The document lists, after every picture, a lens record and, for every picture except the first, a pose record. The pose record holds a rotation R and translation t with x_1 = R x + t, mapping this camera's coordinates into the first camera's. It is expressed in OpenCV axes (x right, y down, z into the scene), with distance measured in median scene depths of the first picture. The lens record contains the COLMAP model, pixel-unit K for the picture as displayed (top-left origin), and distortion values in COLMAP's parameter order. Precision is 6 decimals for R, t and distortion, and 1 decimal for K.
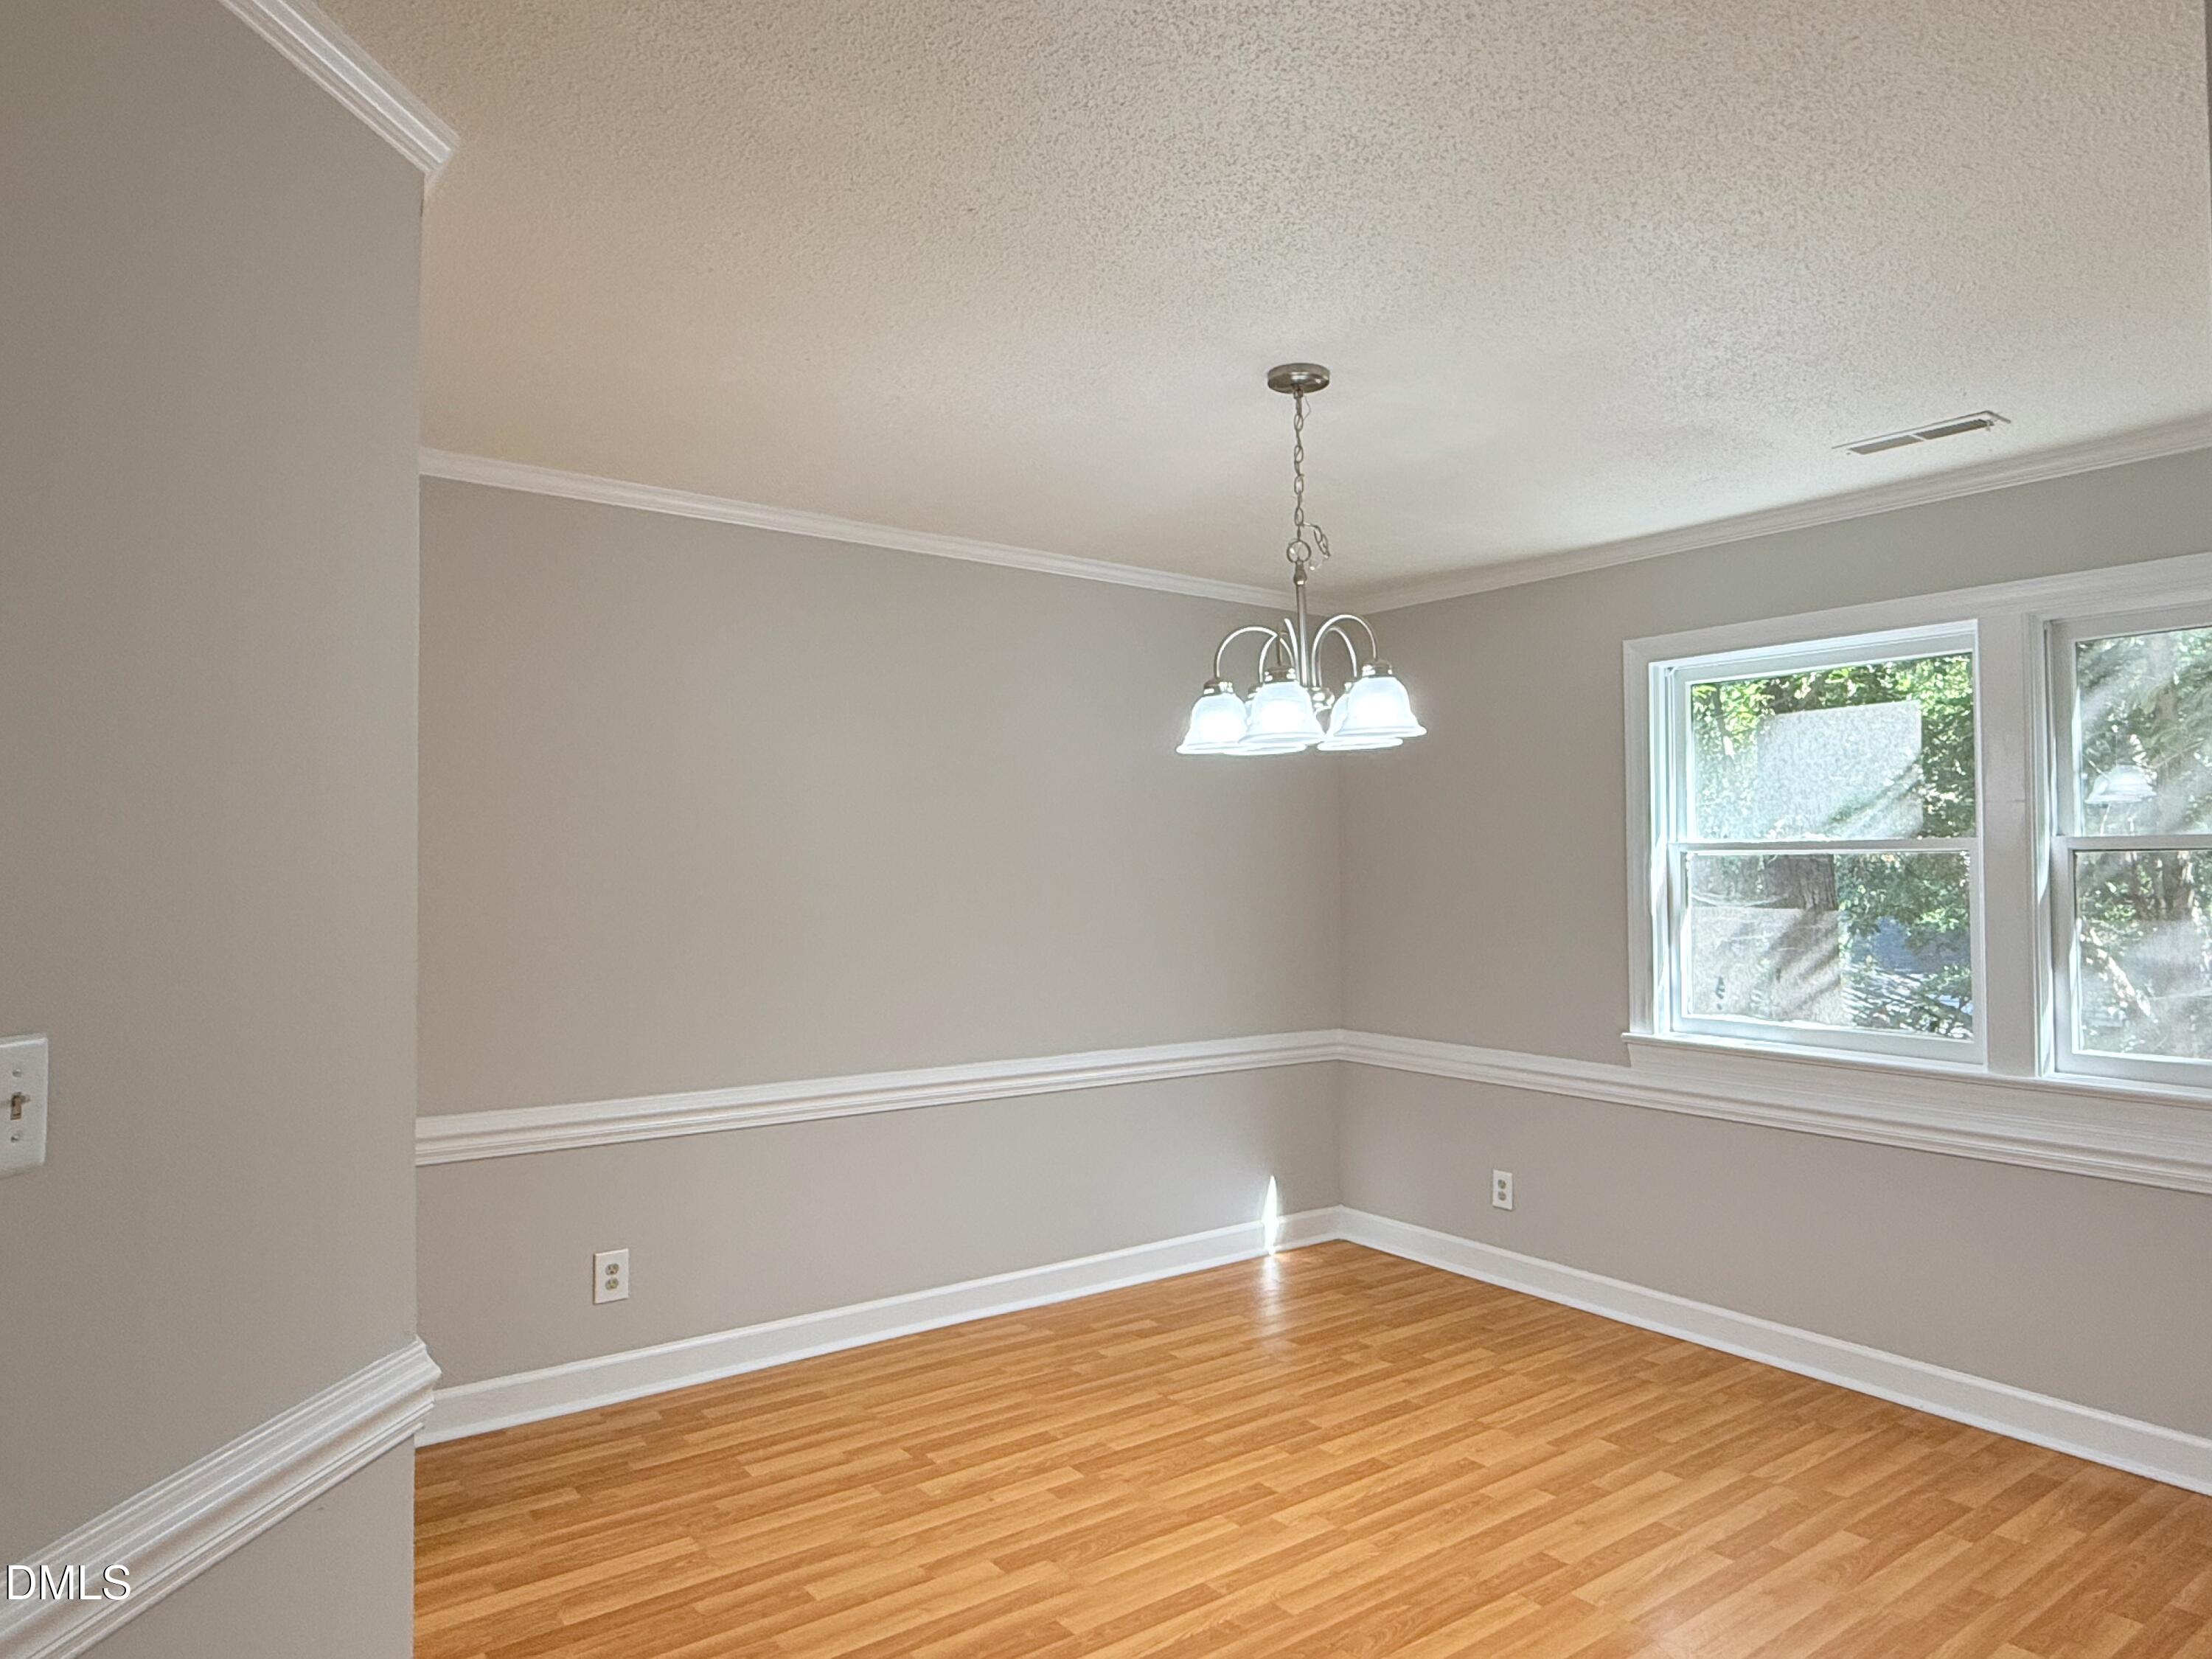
lens RADIAL K [[1386.1, 0, 1106.0], [0, 1386.1, 829.5], [0, 0, 1]] dist [0.007089, 0.000915]
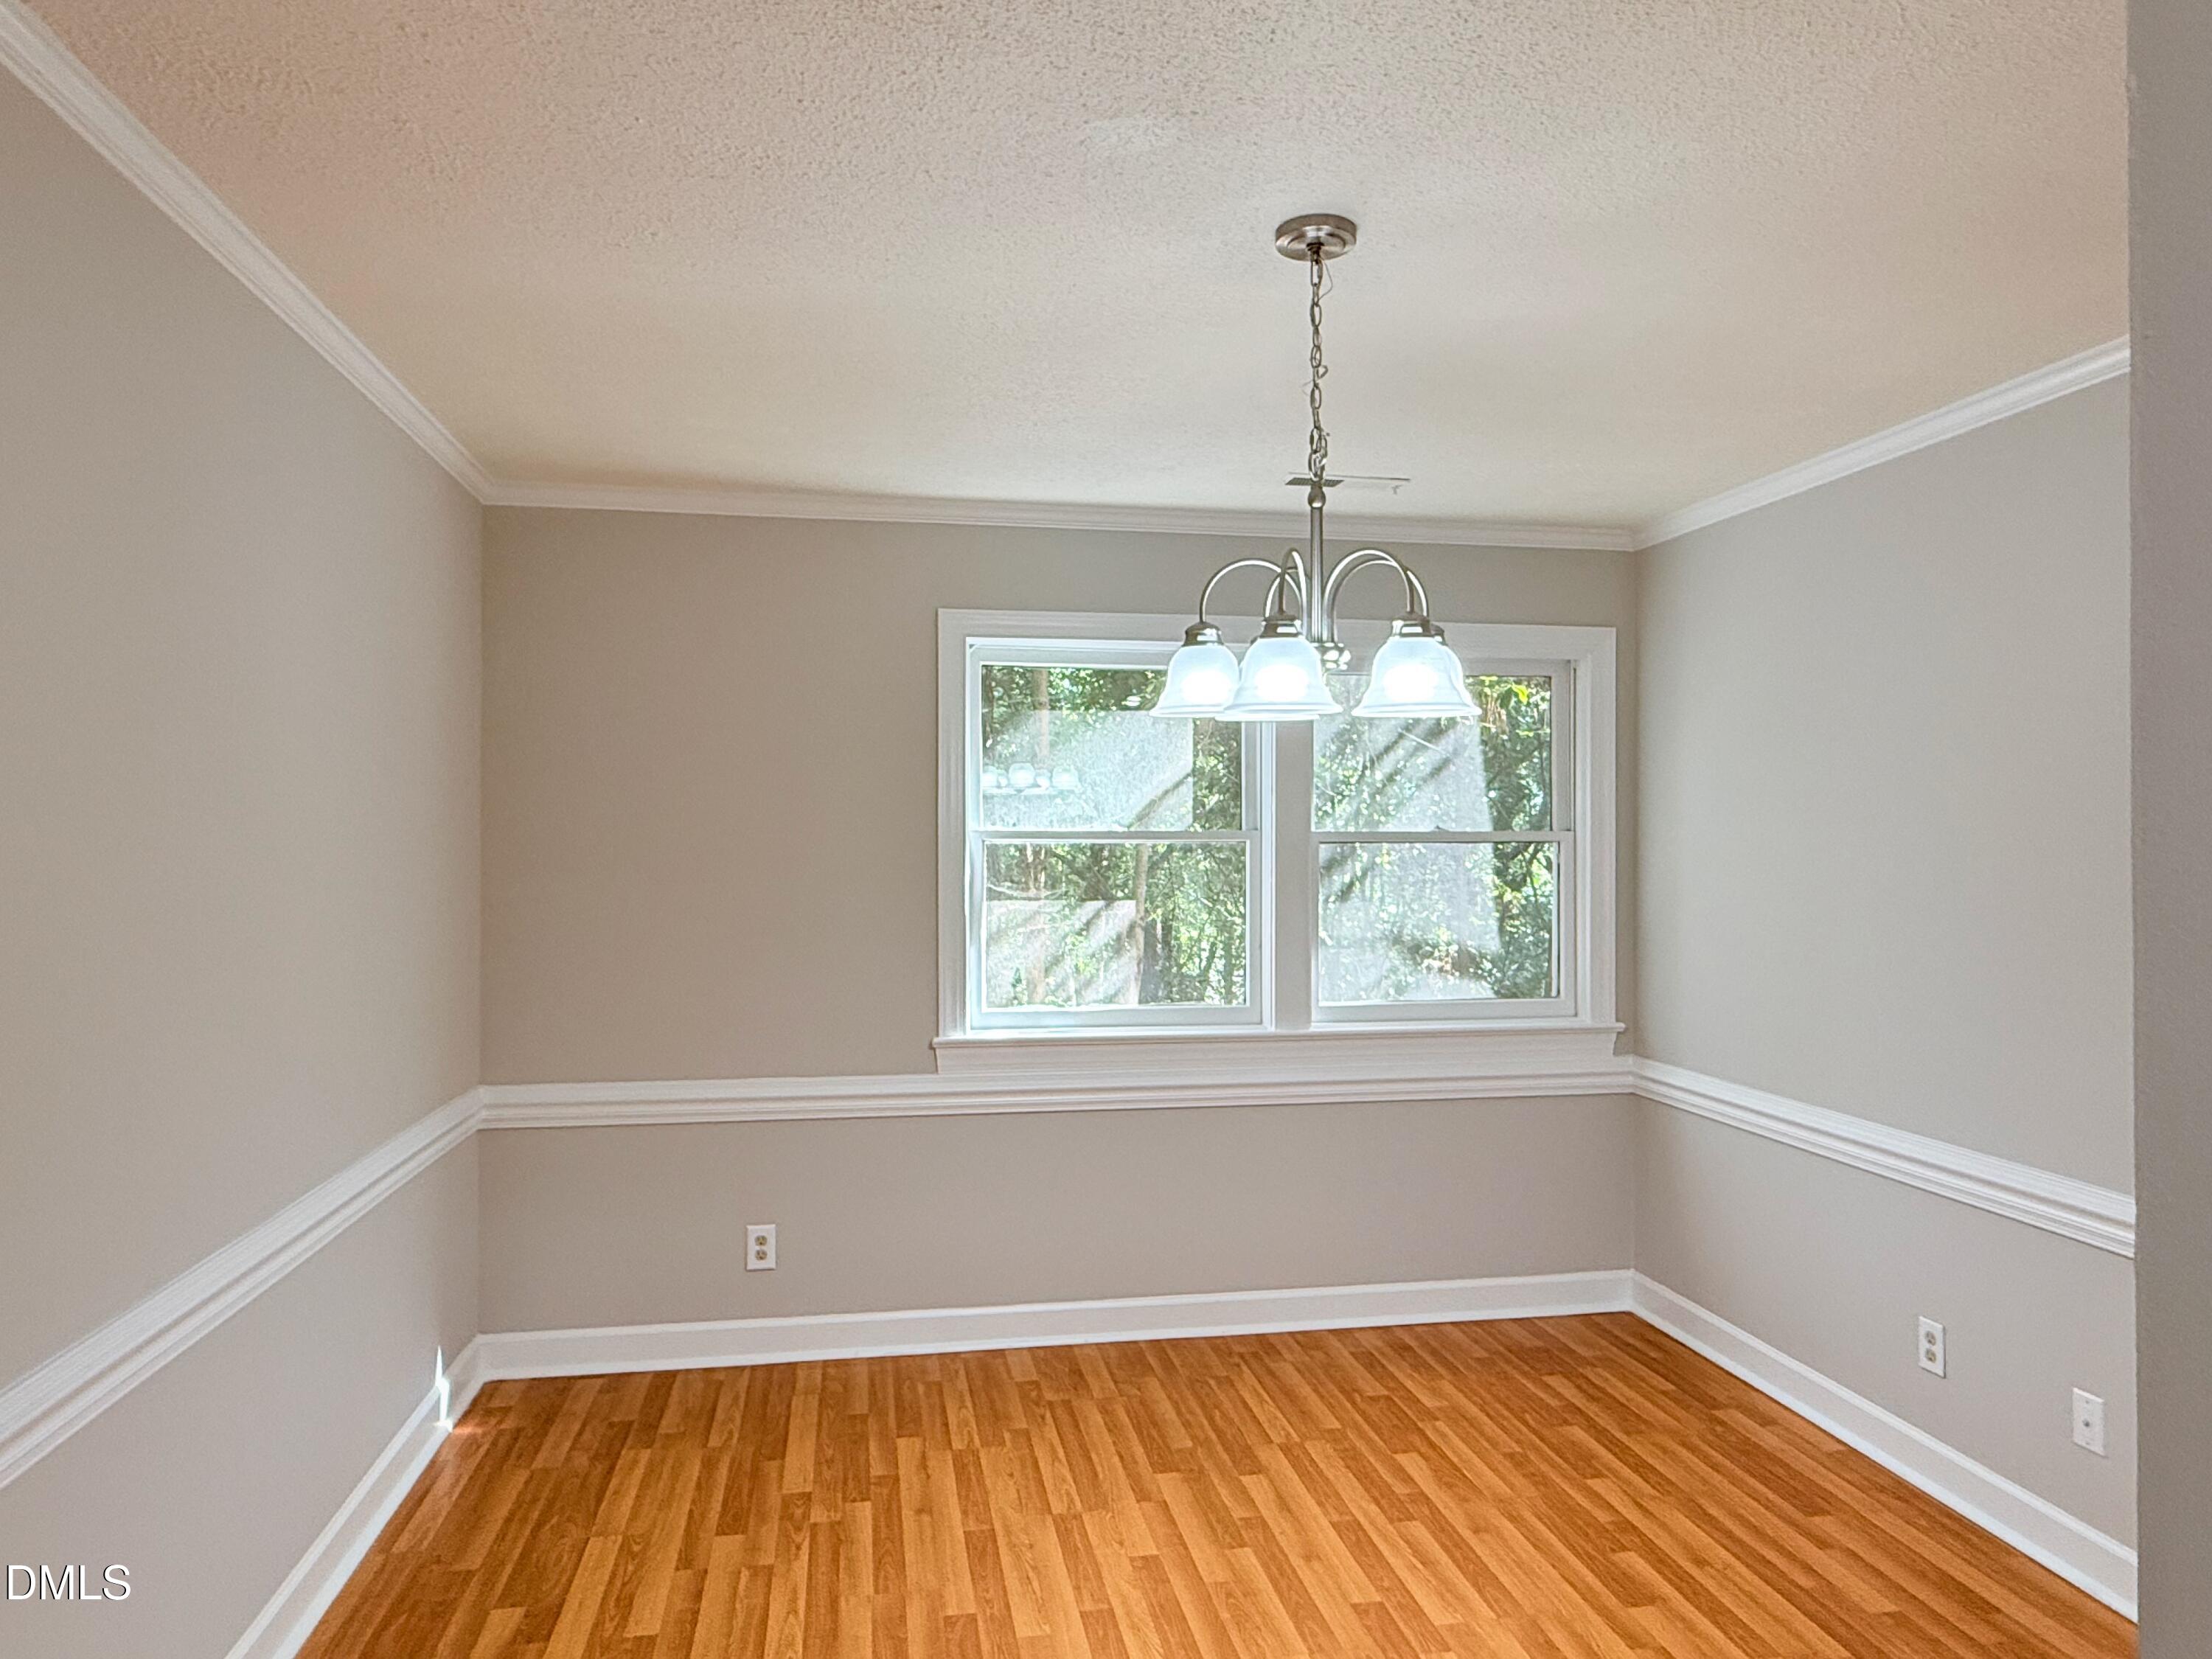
lens RADIAL K [[1386.1, 0, 1106.0], [0, 1386.1, 829.5], [0, 0, 1]] dist [0.007089, 0.000915]
pose [[0.443755, 0.007547, 0.896116, -0.448845], [-0.028799, 0.999568, 0.005843, 0.001031], [-0.895685, -0.028400, 0.443781, 0.564197]]
